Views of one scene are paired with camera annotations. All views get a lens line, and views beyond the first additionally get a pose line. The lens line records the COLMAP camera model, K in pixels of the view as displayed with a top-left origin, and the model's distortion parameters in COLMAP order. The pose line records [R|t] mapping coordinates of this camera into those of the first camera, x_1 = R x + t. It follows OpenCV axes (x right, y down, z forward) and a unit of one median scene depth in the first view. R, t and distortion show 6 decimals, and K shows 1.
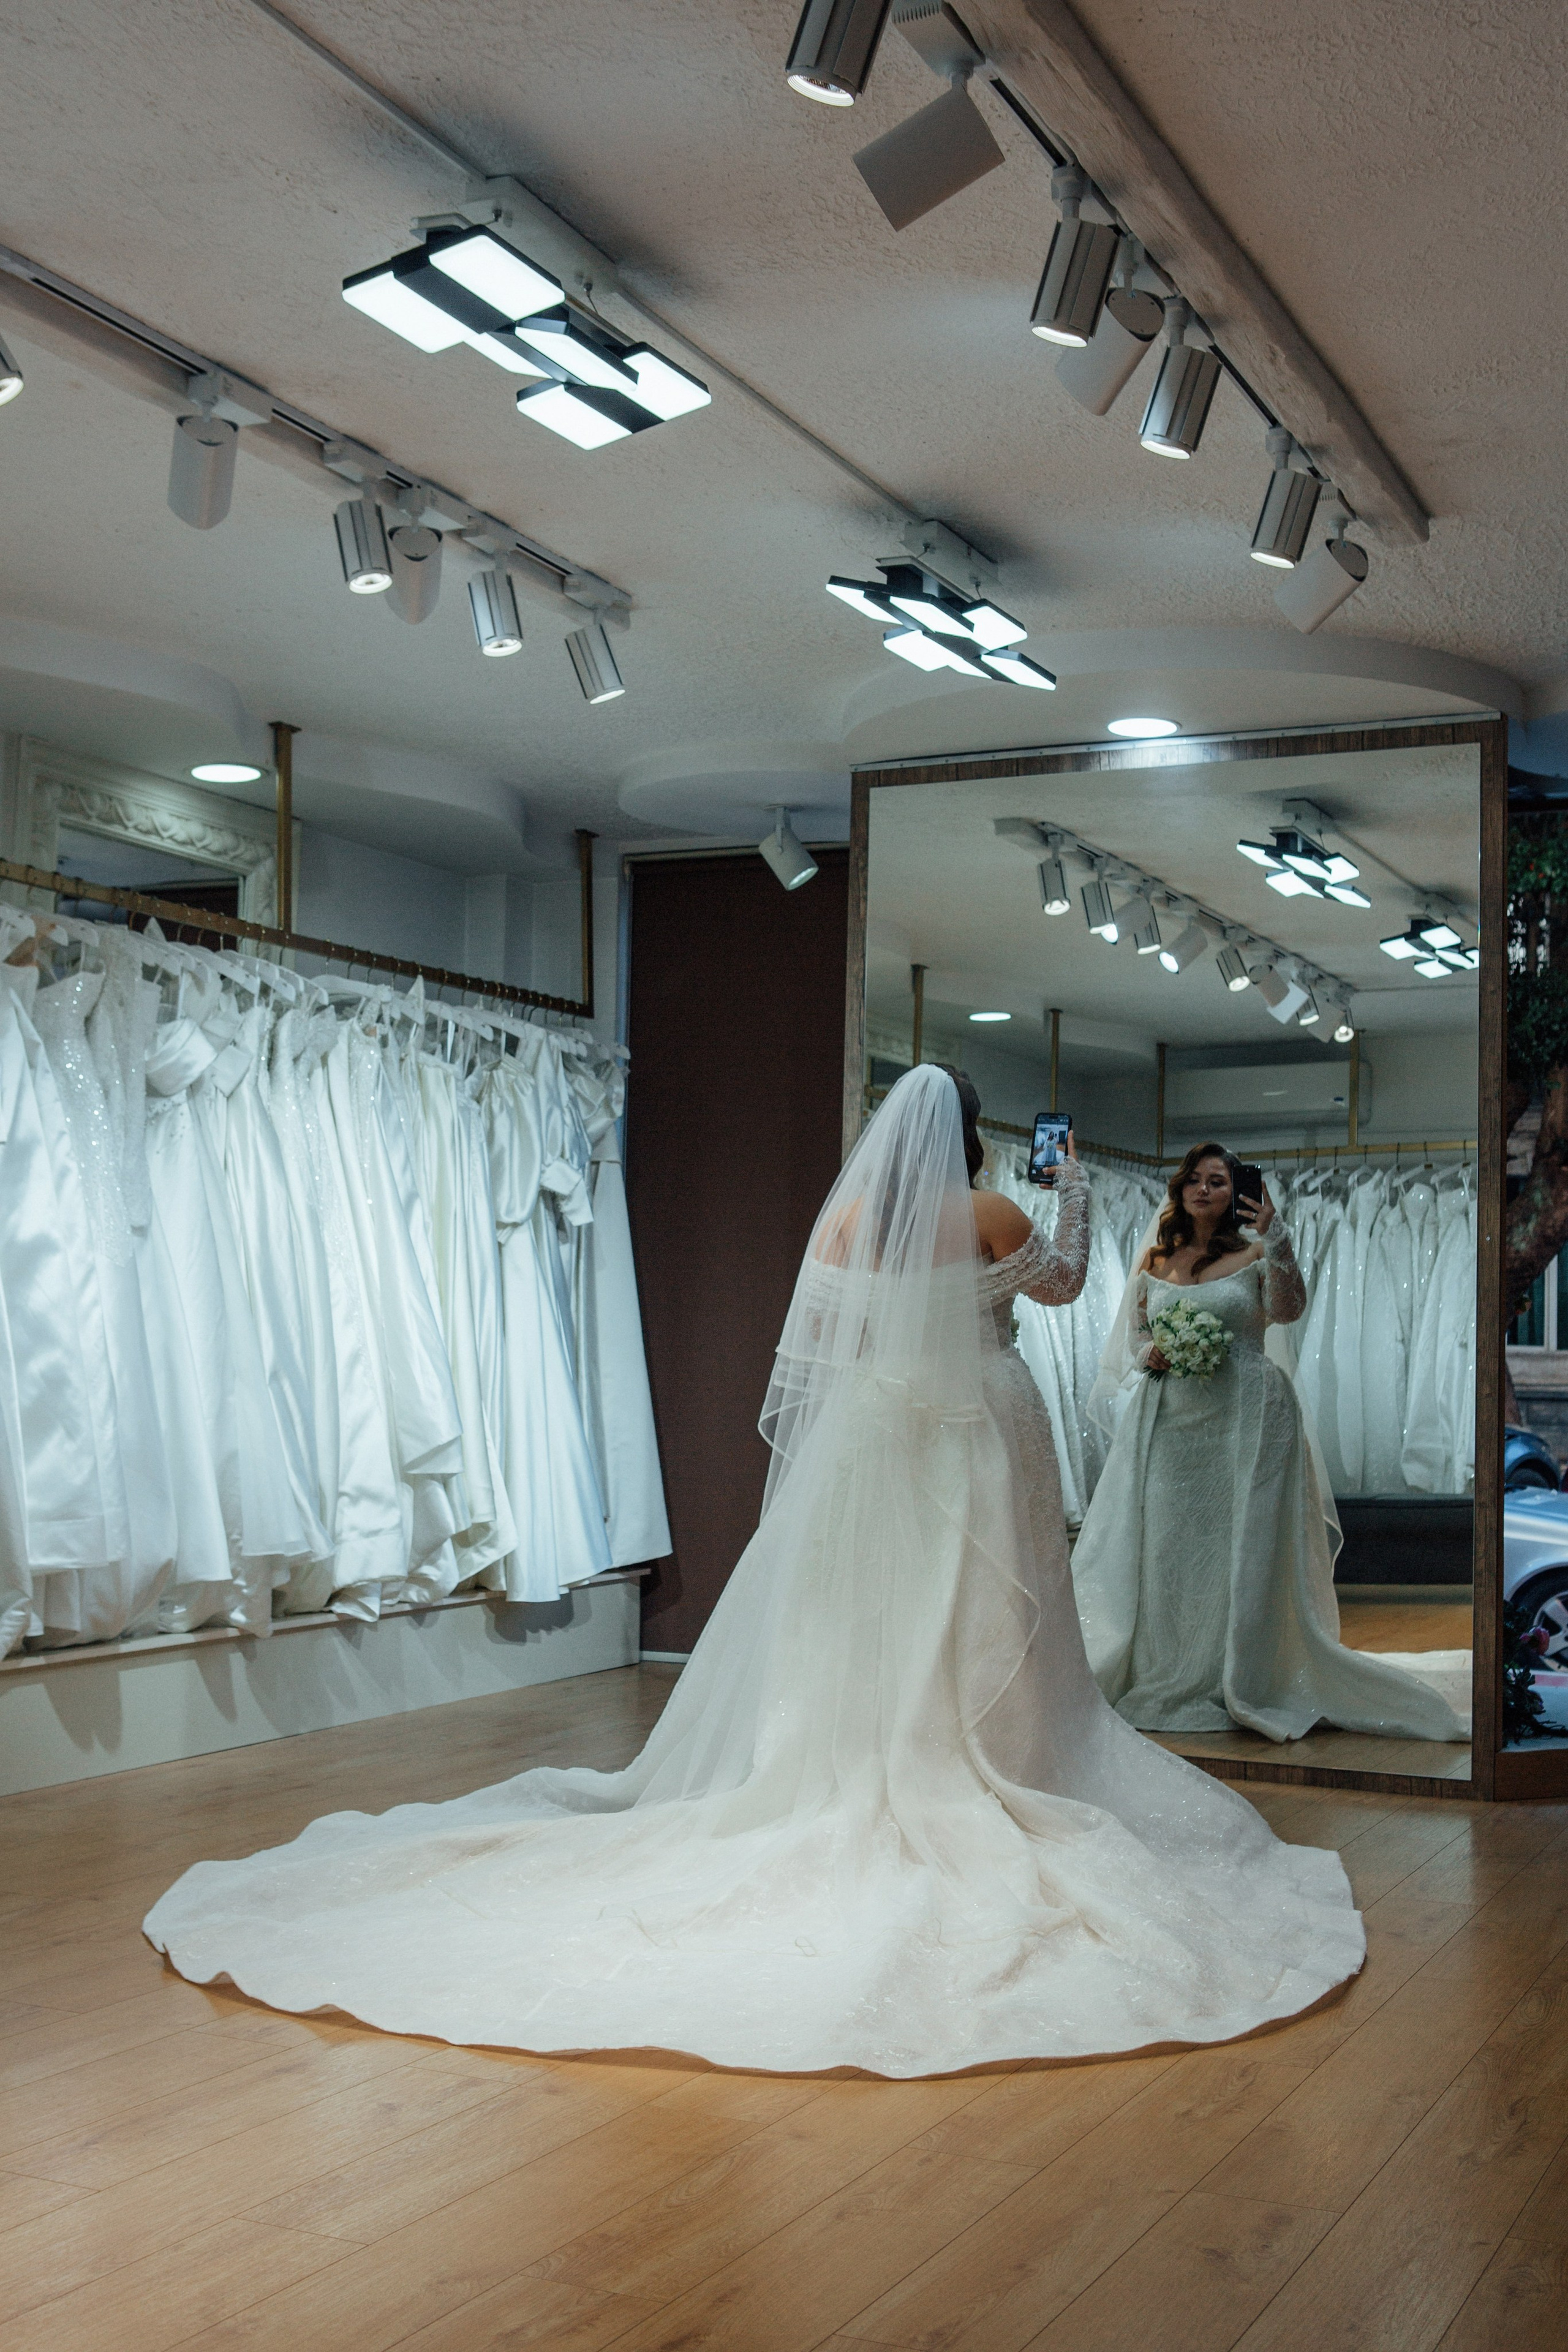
lens RADIAL K [[2757.7, 0, 784.0], [0, 2757.7, 1176.0], [0, 0, 1]] dist [-0.002280, -0.058738]
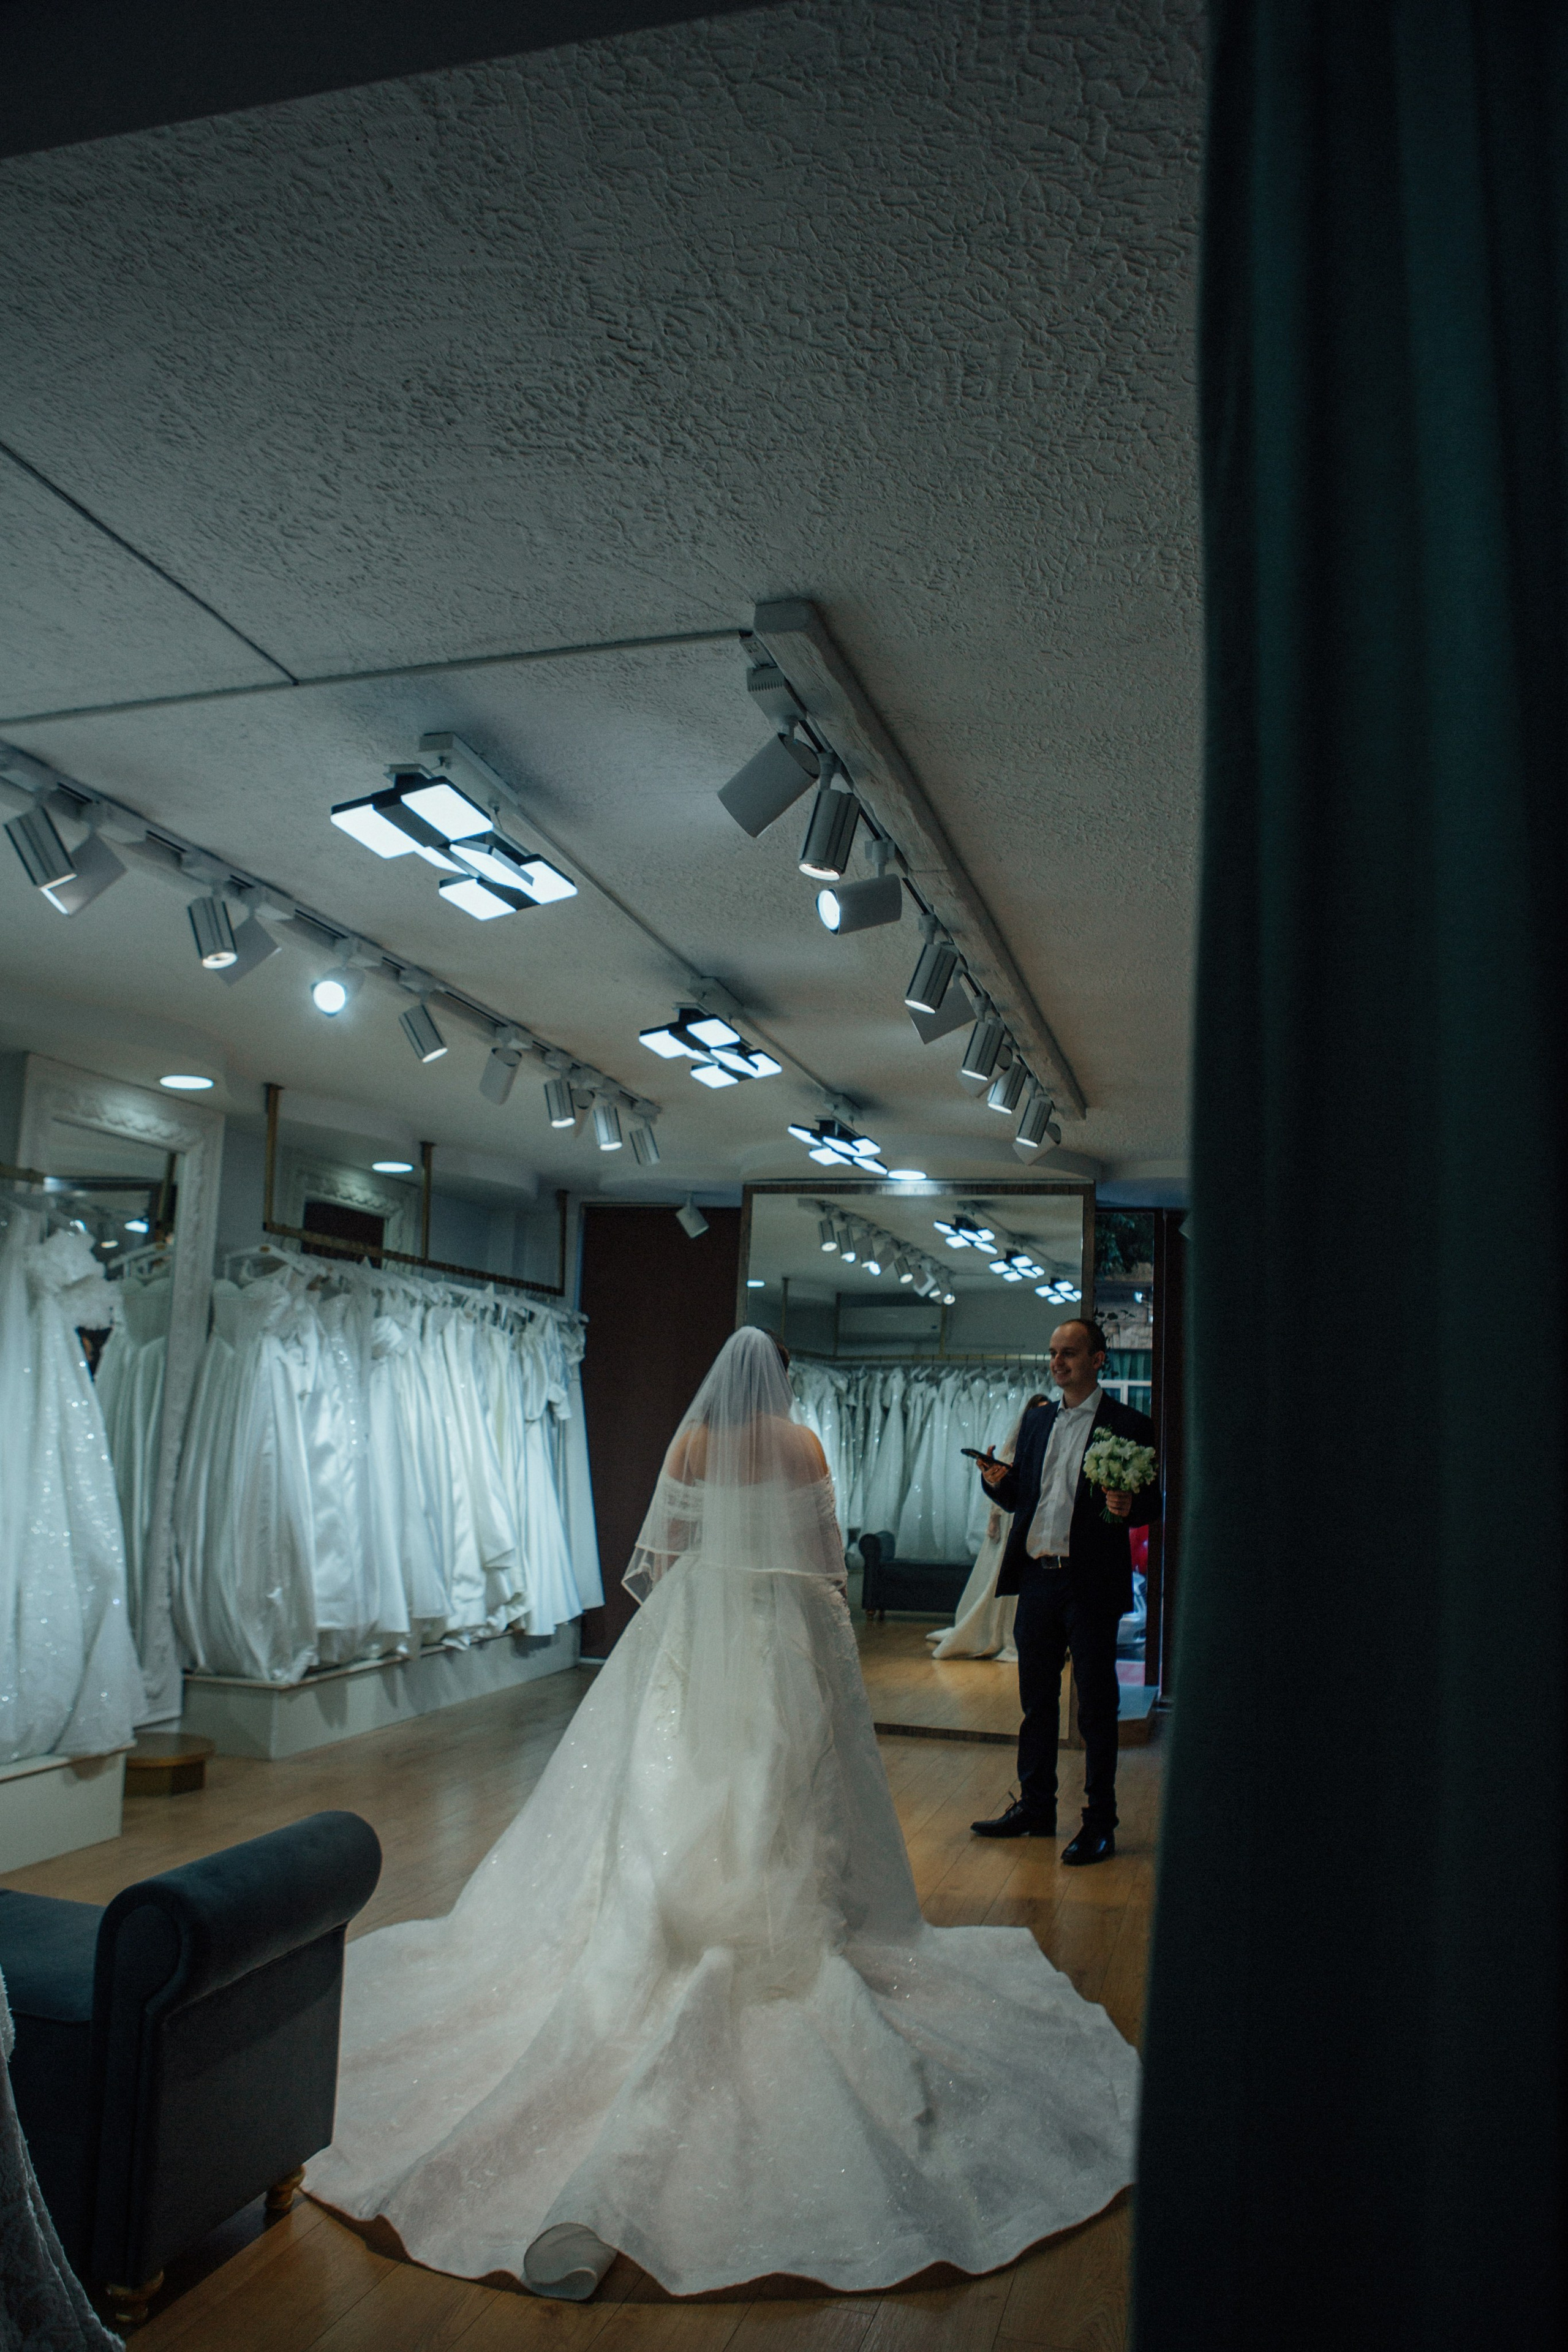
lens RADIAL K [[1766.3, 0, 775.8], [0, 1766.3, 1190.8], [0, 0, 1]] dist [-0.108413, 0.094531]
pose [[0.986417, 0.043183, 0.158479, -0.149286], [-0.033099, 0.997288, -0.065728, -0.069847], [-0.160888, 0.059590, 0.985172, -0.172715]]
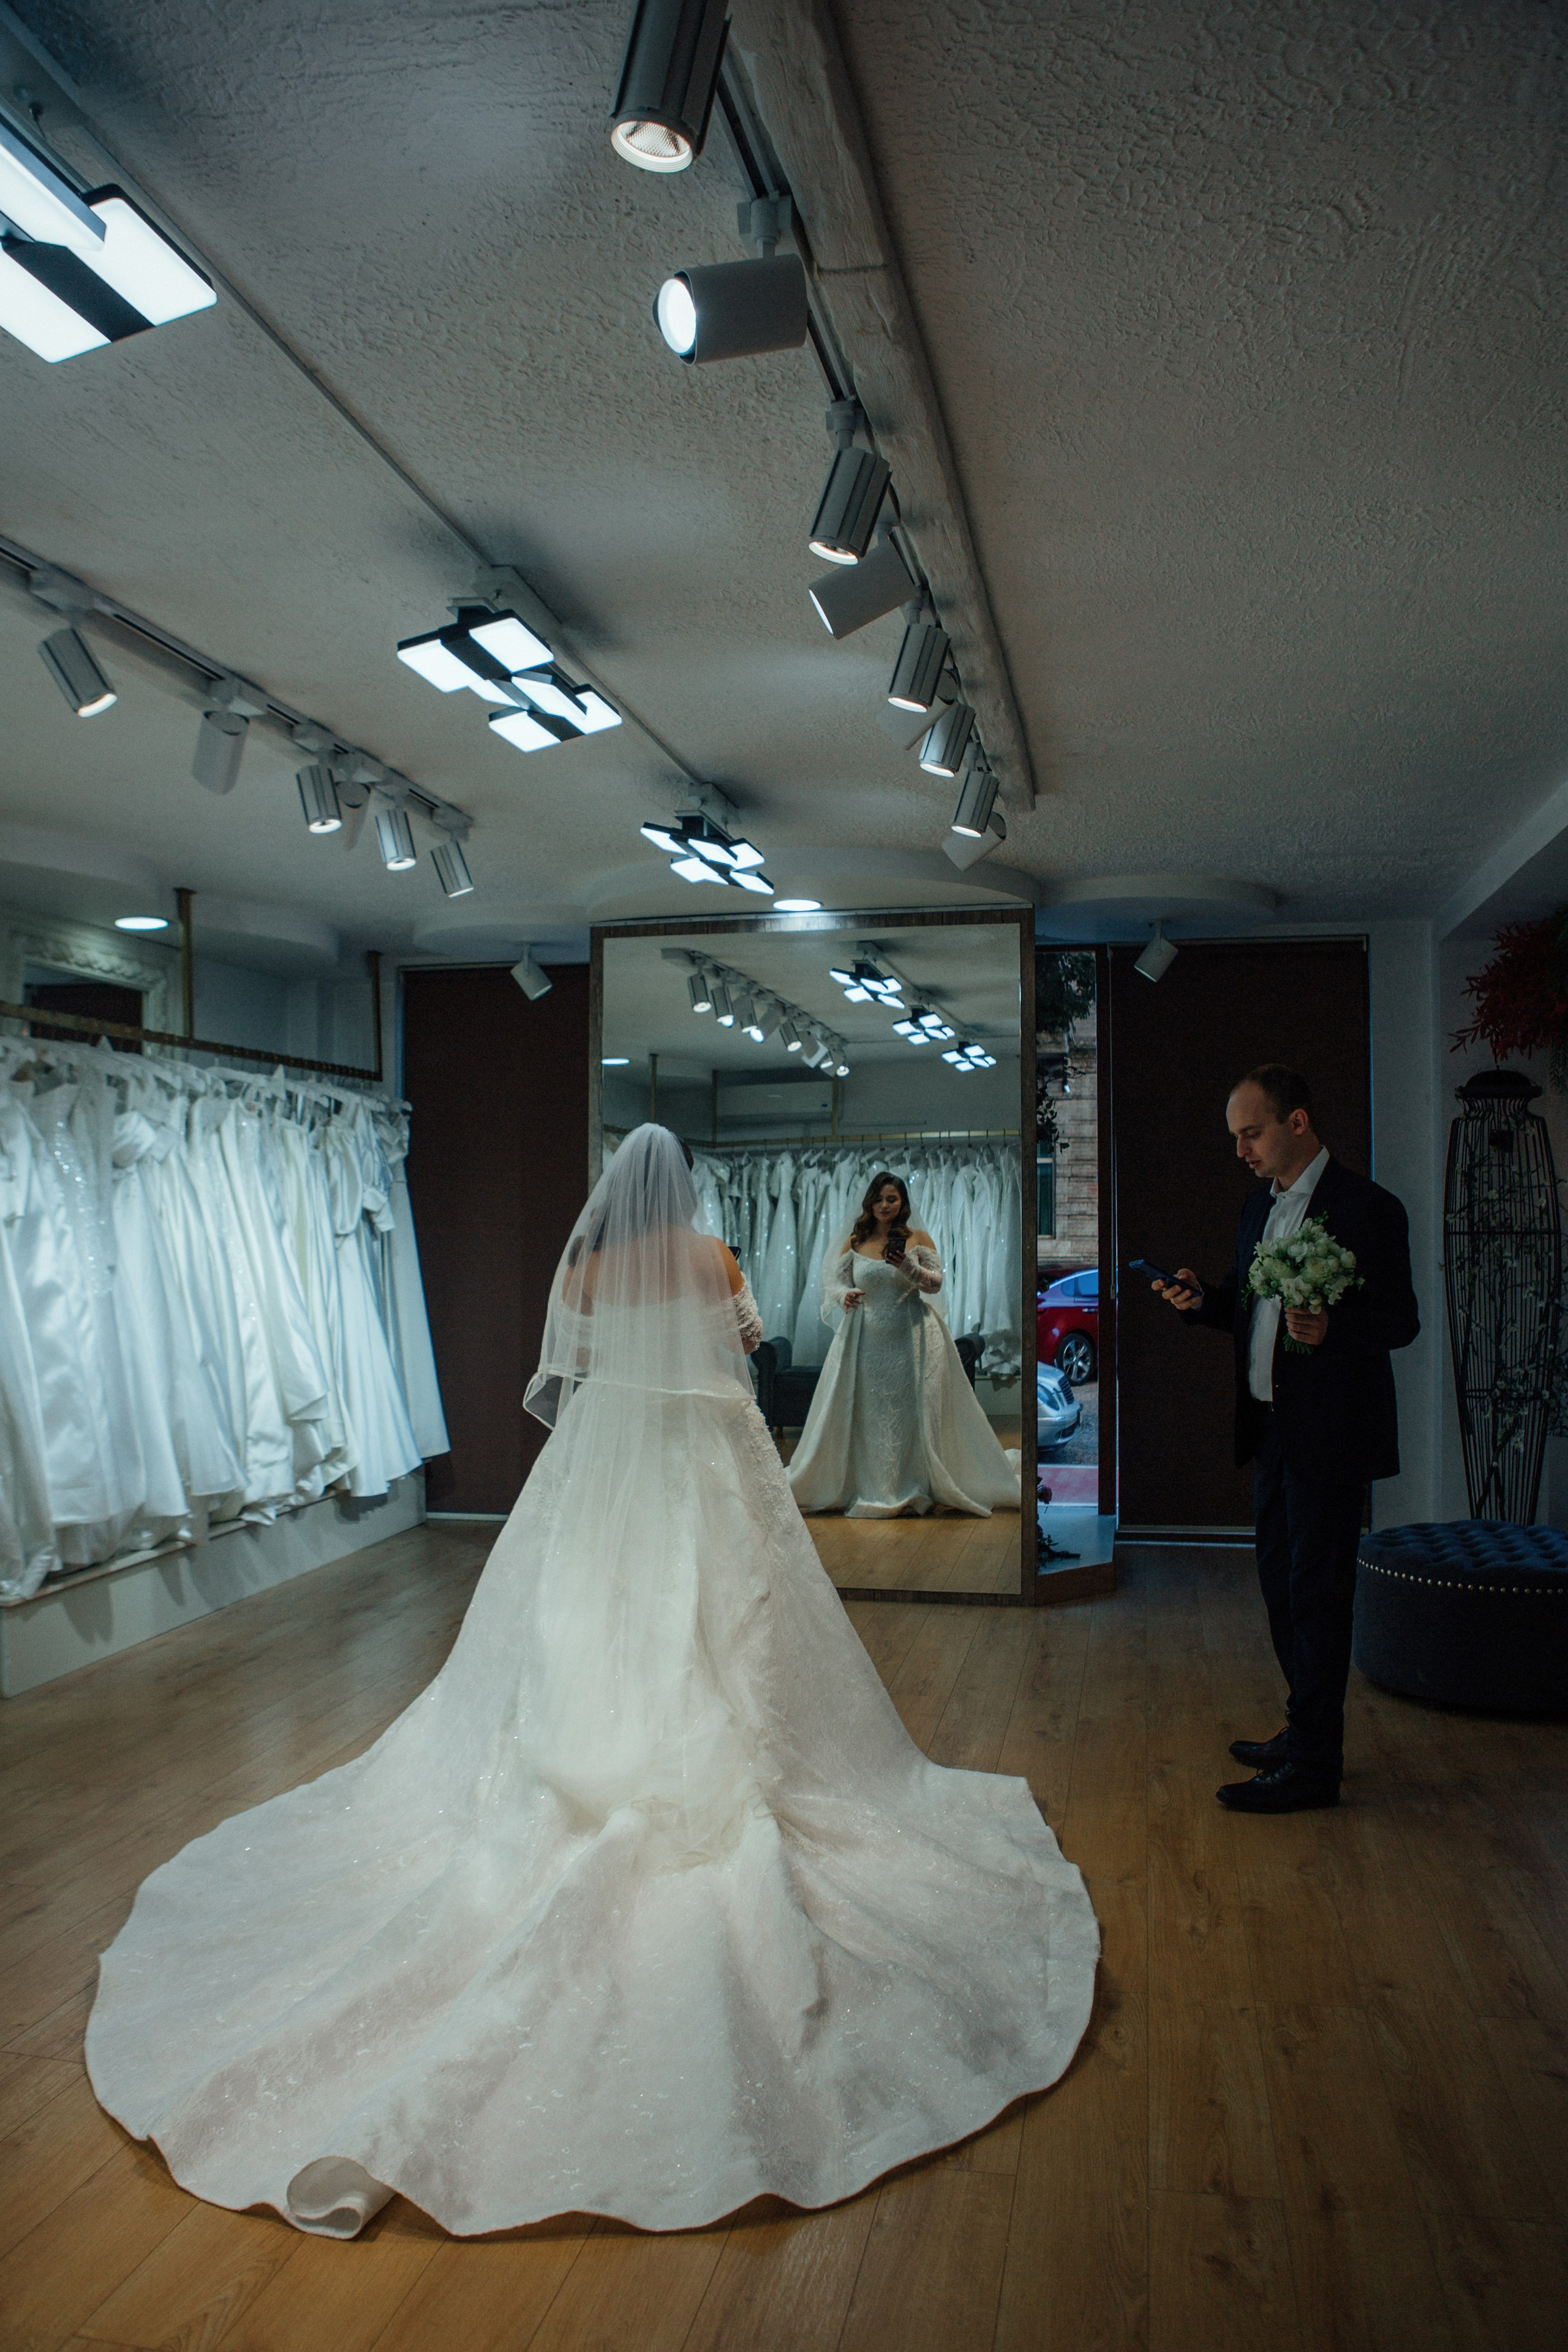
lens RADIAL K [[1766.3, 0, 775.8], [0, 1766.3, 1190.8], [0, 0, 1]] dist [-0.108413, 0.094531]
pose [[0.973207, -0.020508, 0.229015, -0.102438], [0.008944, 0.998637, 0.051420, -0.057899], [-0.229757, -0.047994, 0.972064, 0.070774]]
